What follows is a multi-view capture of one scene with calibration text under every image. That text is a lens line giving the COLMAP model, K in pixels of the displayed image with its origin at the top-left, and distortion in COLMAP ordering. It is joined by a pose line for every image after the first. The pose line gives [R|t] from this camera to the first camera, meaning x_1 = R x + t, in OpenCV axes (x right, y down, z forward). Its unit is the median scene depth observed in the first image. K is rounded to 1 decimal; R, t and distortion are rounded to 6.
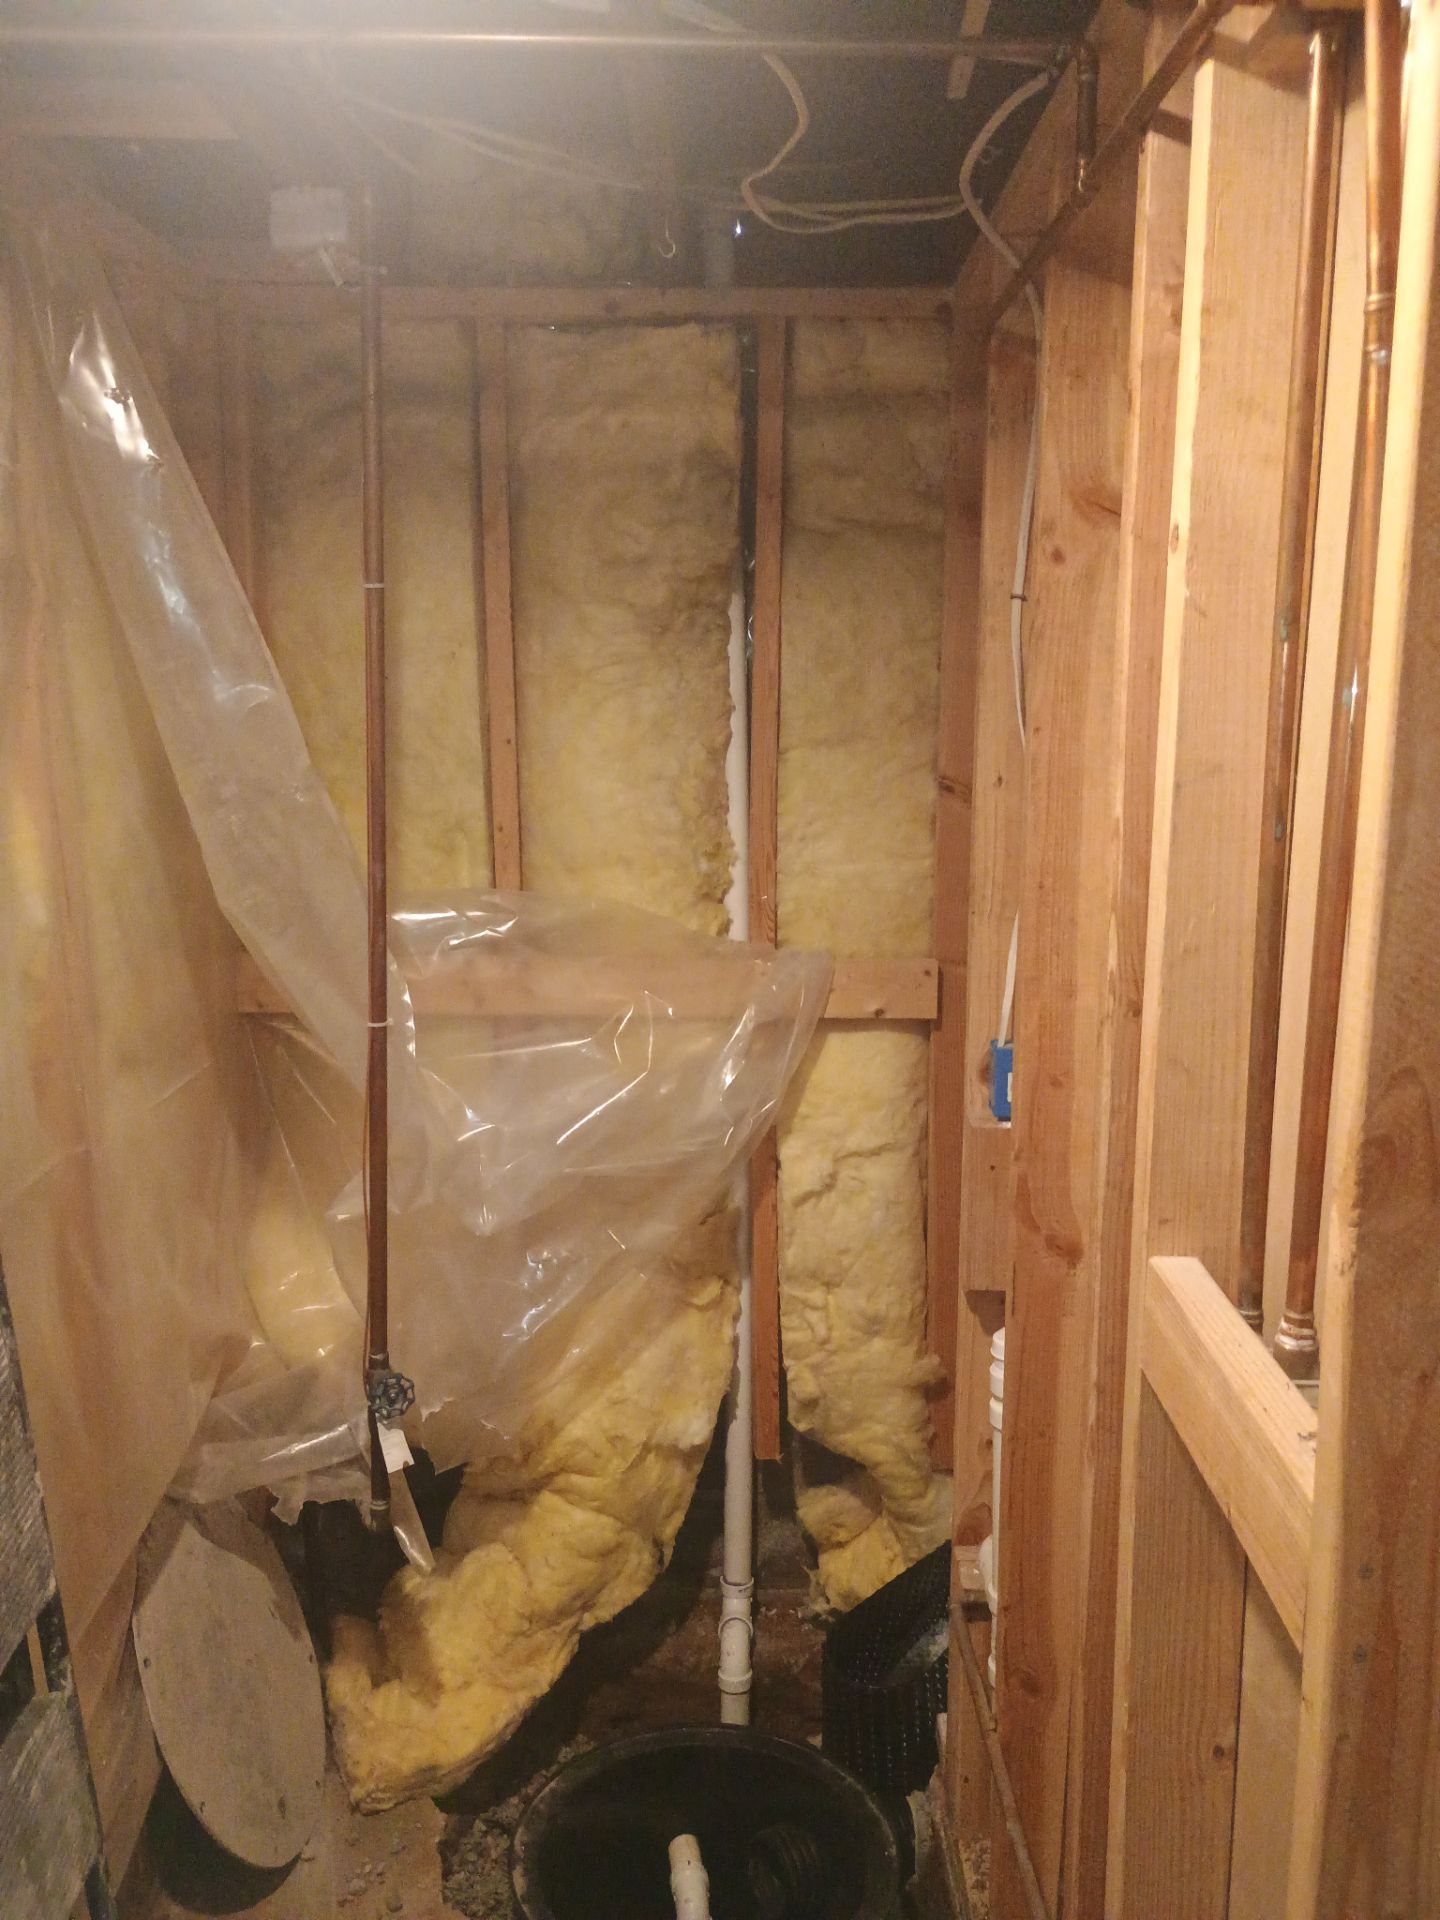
lens RADIAL K [[1690.3, 0, 740.2], [0, 1690.3, 997.9], [0, 0, 1]] dist [0.046841, -0.072600]
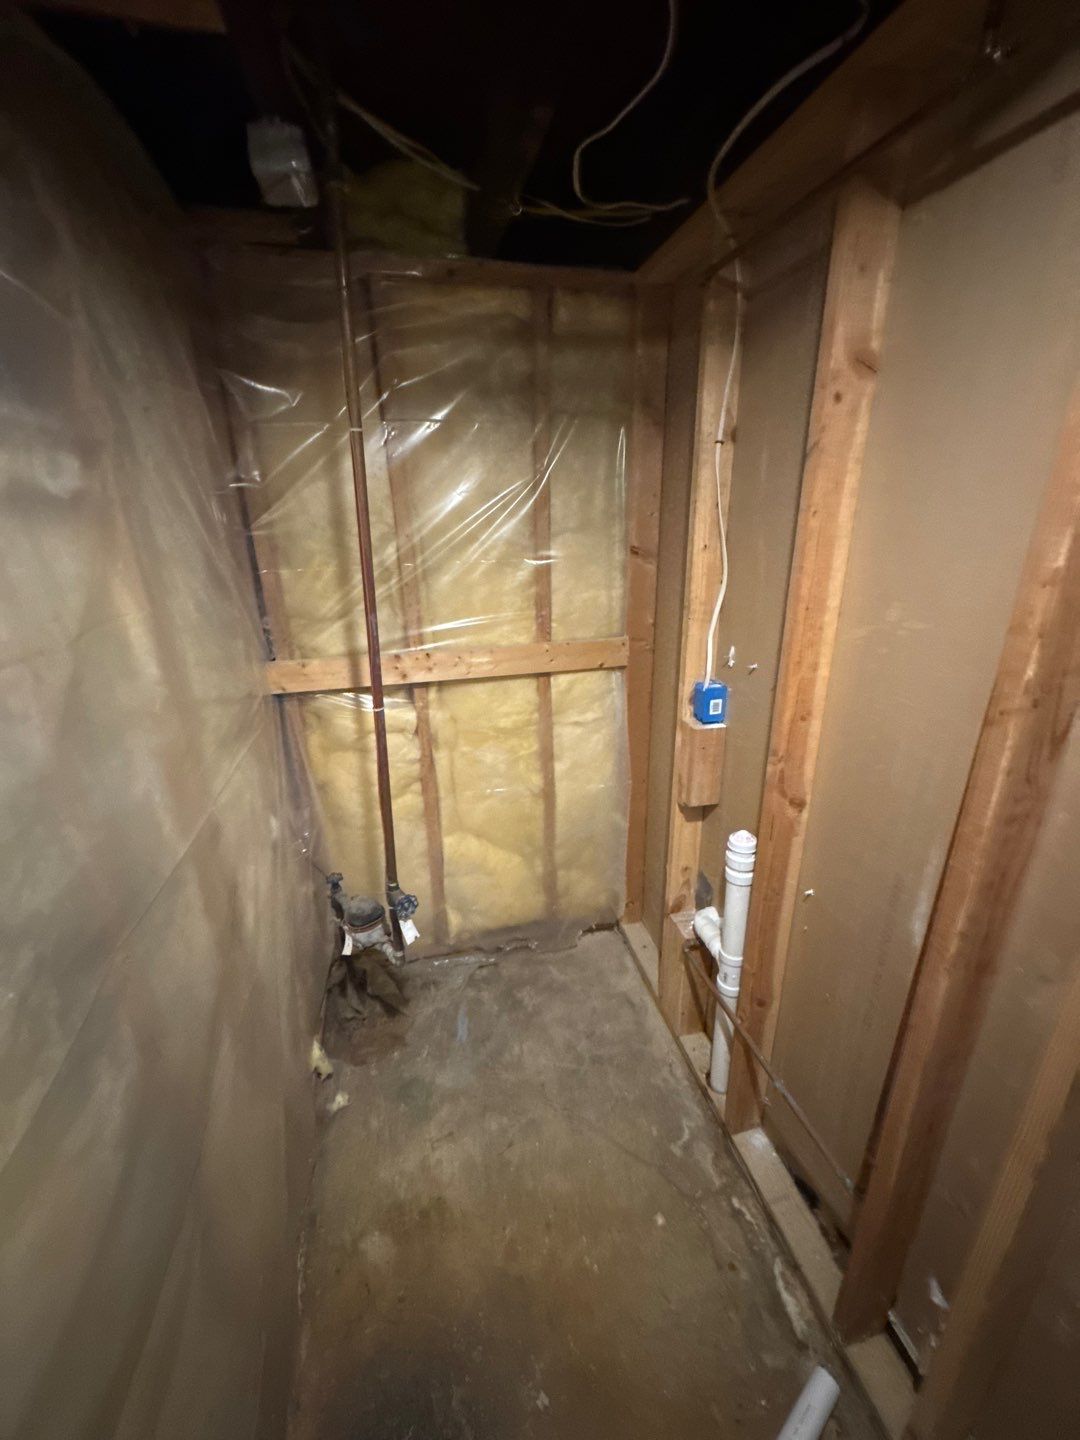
lens RADIAL K [[581.5, 0, 545.3], [0, 581.5, 716.5], [0, 0, 1]] dist [-0.008565, 0.000882]
pose [[0.971783, -0.100174, 0.213551, -0.189383], [0.067260, 0.985436, 0.156182, -0.059910], [-0.226086, -0.137412, 0.964367, 0.428251]]
